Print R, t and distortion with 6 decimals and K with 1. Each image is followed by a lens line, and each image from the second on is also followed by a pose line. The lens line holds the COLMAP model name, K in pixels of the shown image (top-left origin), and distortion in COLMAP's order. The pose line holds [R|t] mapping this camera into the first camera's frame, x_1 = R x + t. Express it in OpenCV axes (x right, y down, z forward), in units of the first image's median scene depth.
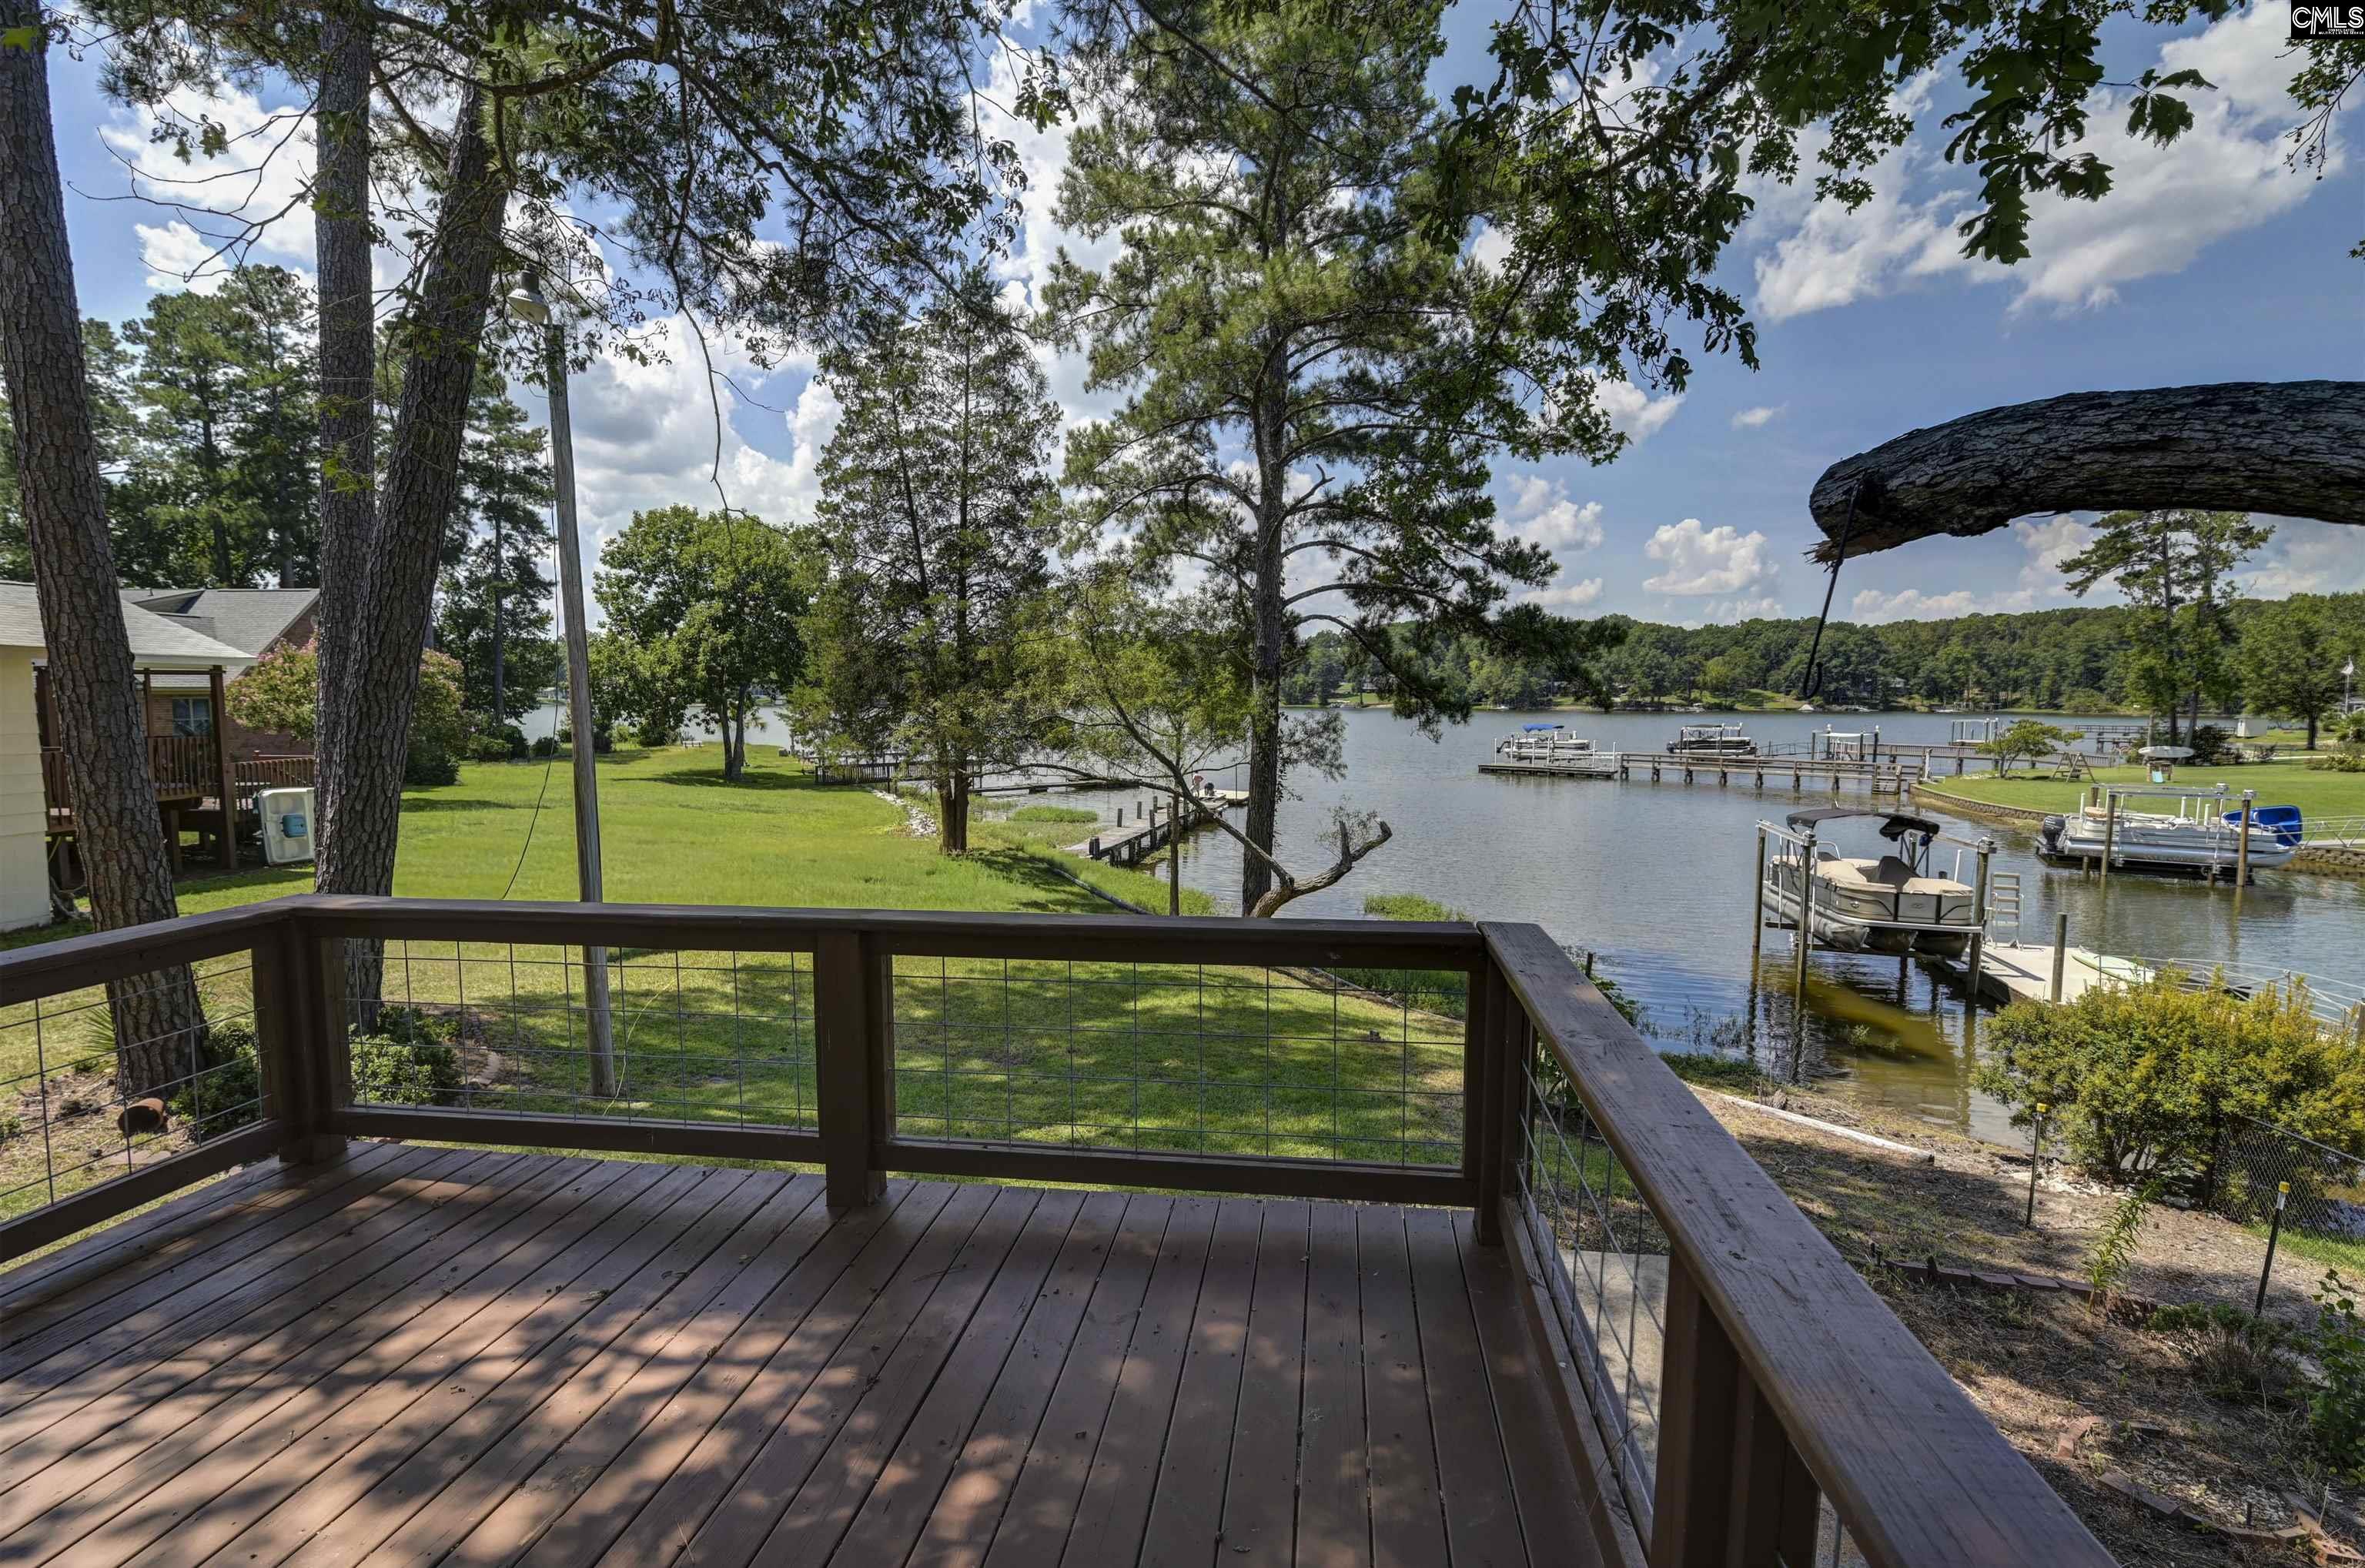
lens RADIAL K [[1056.5, 0, 1170.4], [0, 1056.5, 783.3], [0, 0, 1]] dist [0.003084, -0.011262]
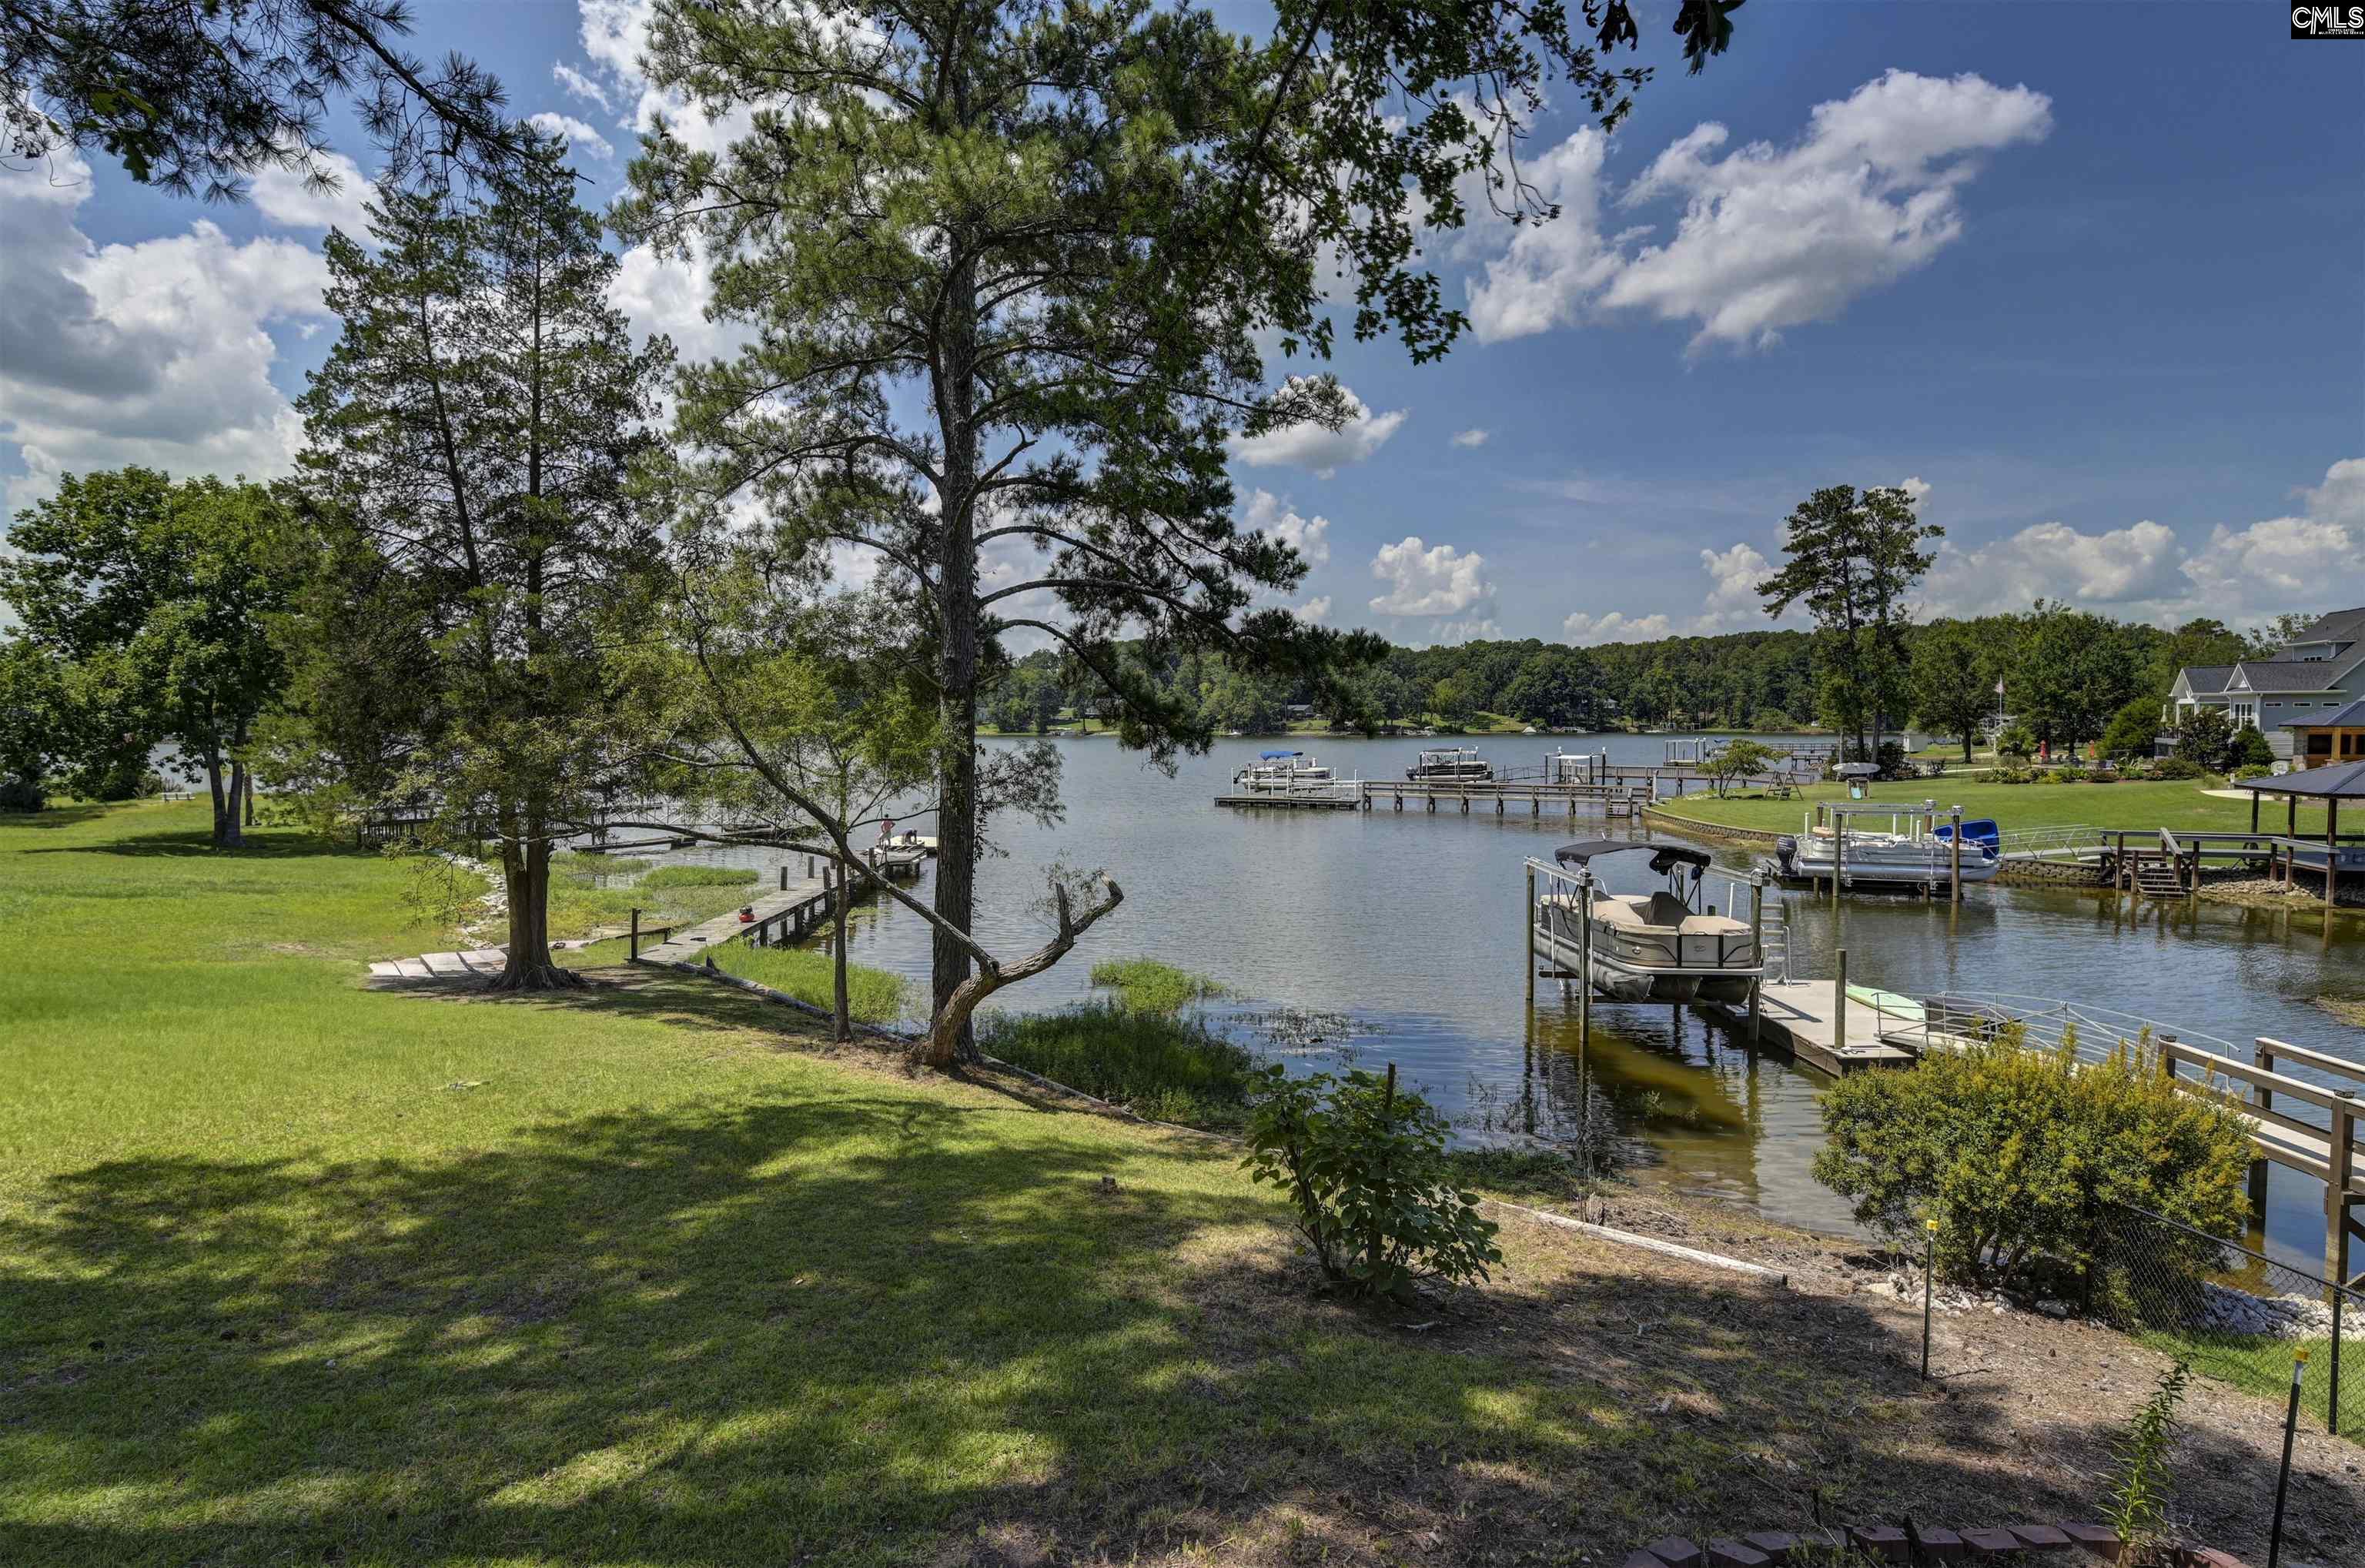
lens RADIAL K [[1200.0, 0, 1180.7], [0, 1200.0, 757.2], [0, 0, 1]] dist [0.012103, -0.010929]
pose [[0.966479, -0.016838, 0.256191, 0.018412], [0.030677, 0.998272, -0.050121, -0.006842], [-0.254904, 0.056300, 0.965326, 0.092395]]
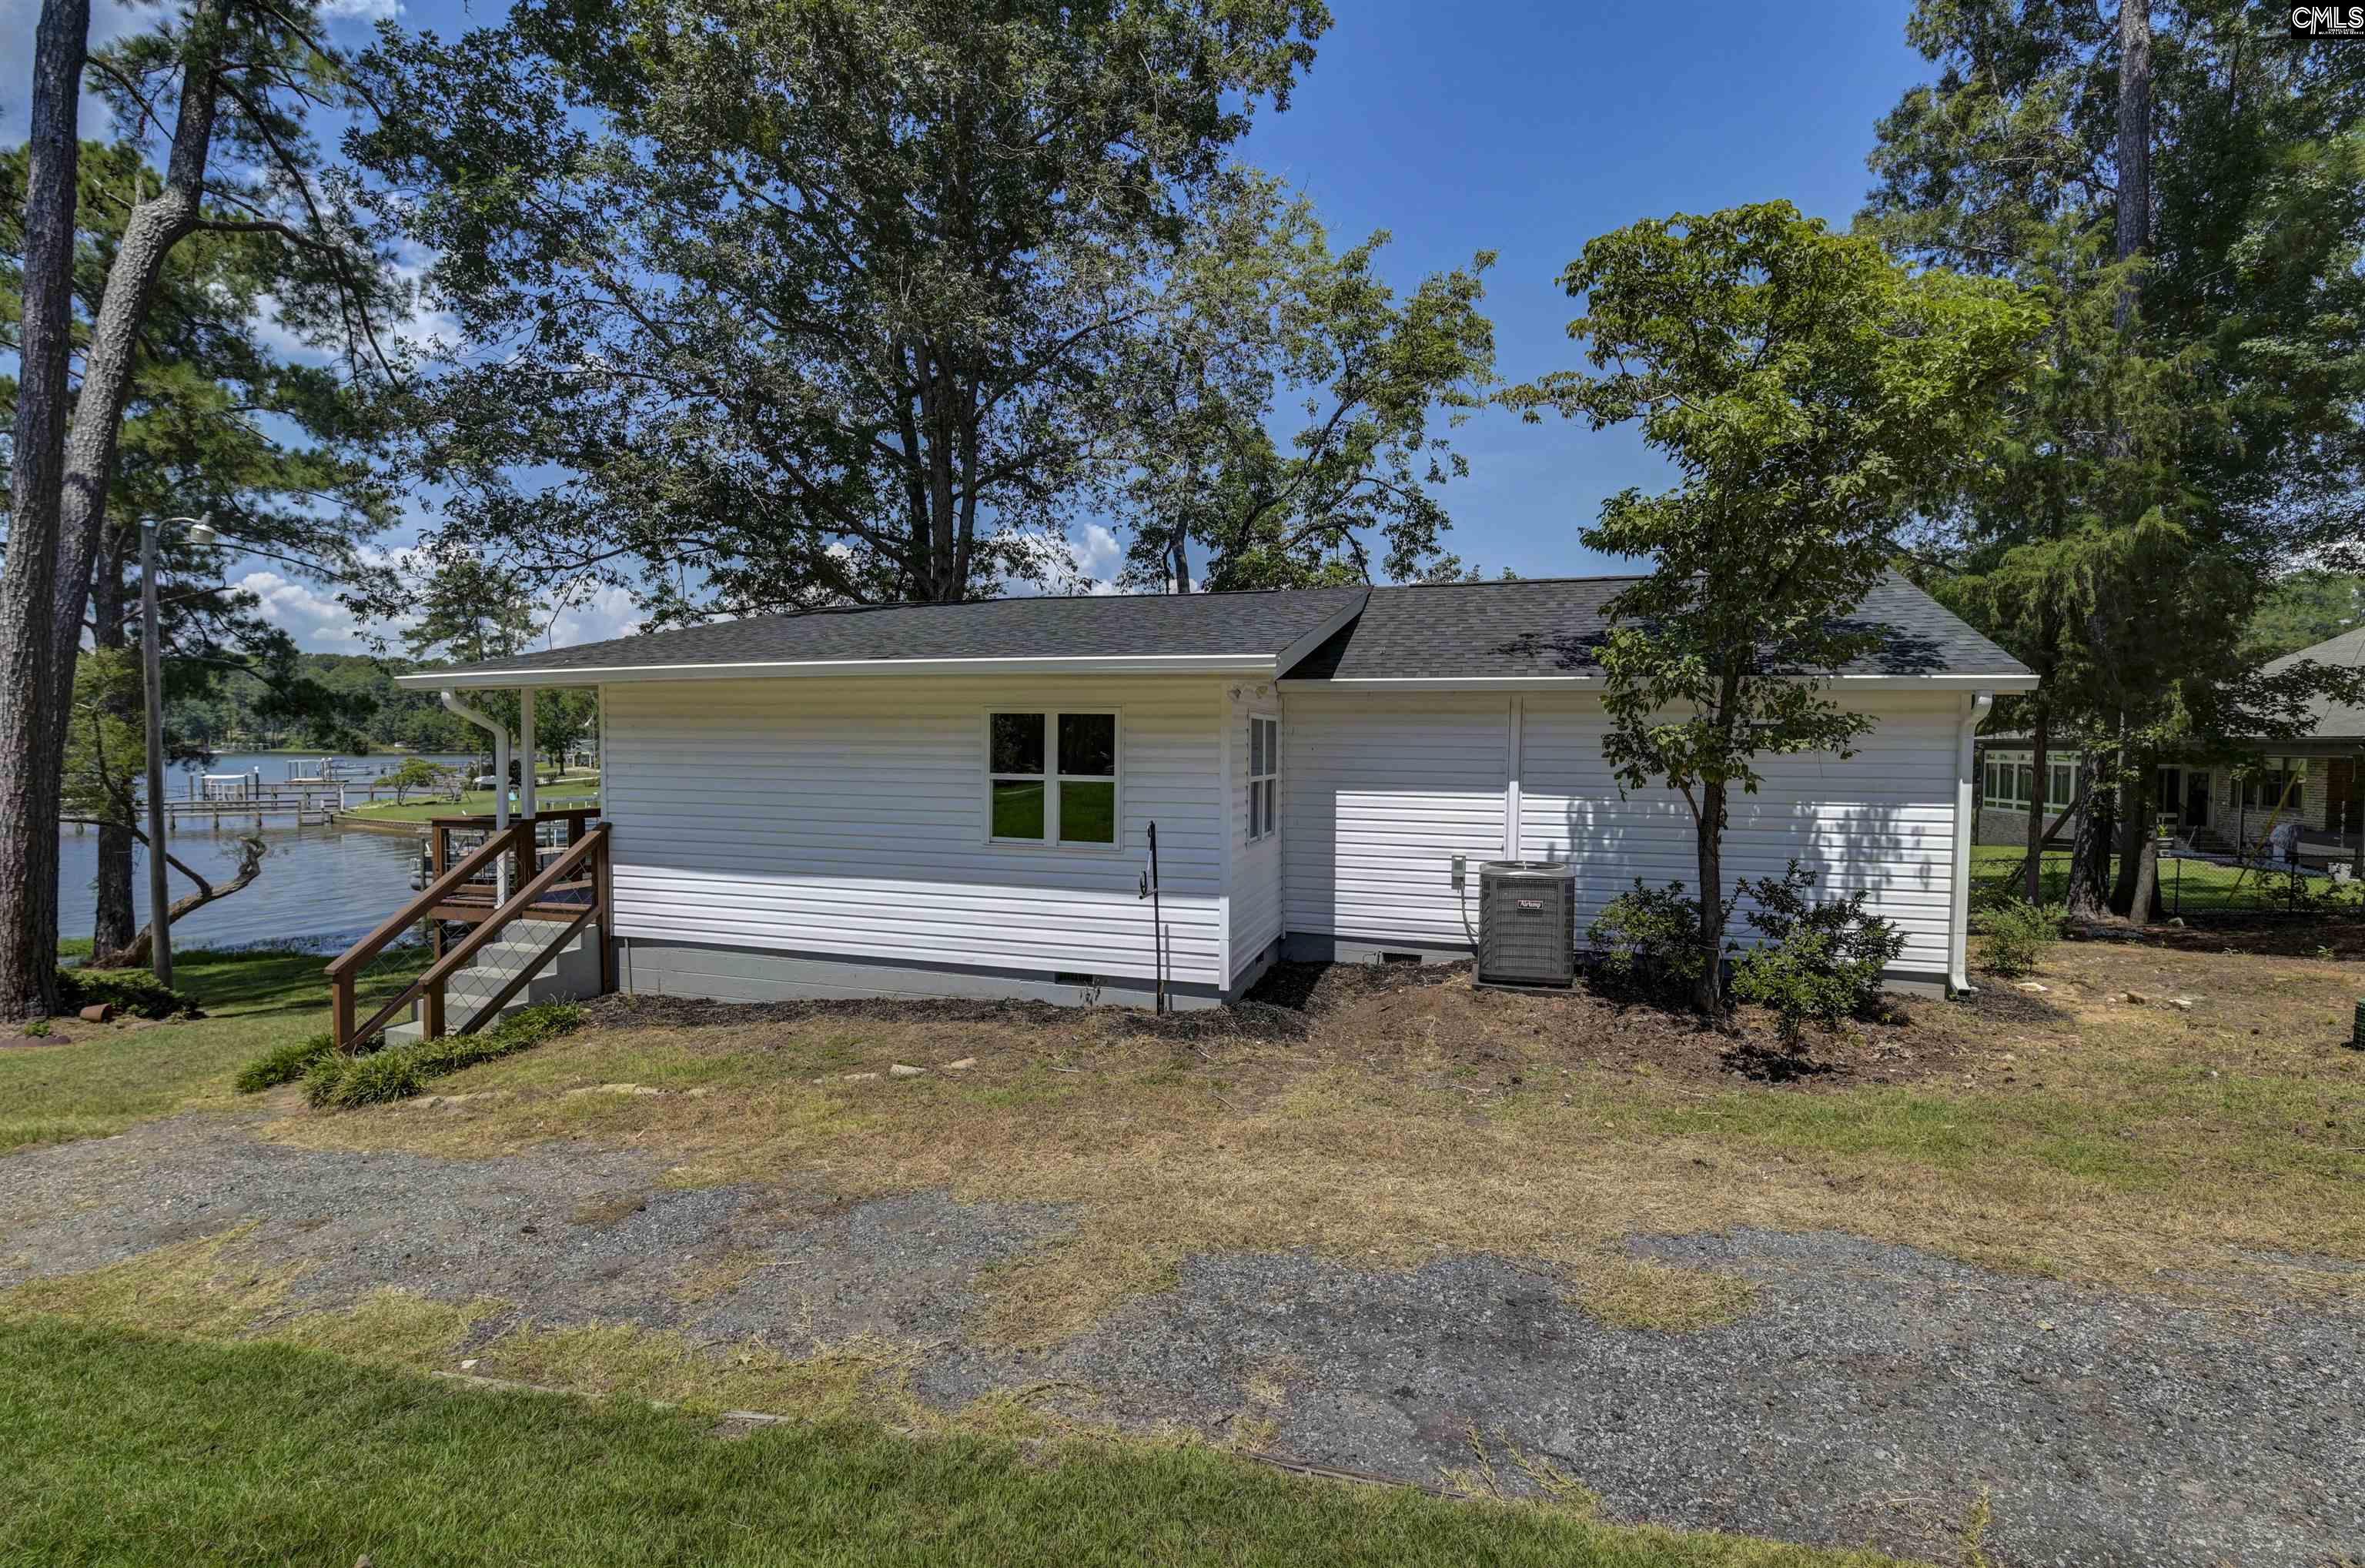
lens RADIAL K [[1056.5, 0, 1174.6], [0, 1056.5, 785.3], [0, 0, 1]] dist [0.003084, -0.011262]
pose [[0.176498, -0.042571, 0.983380, -0.678256], [0.077399, 0.996571, 0.029251, 0.012816], [-0.981253, 0.070950, 0.179188, -0.292612]]
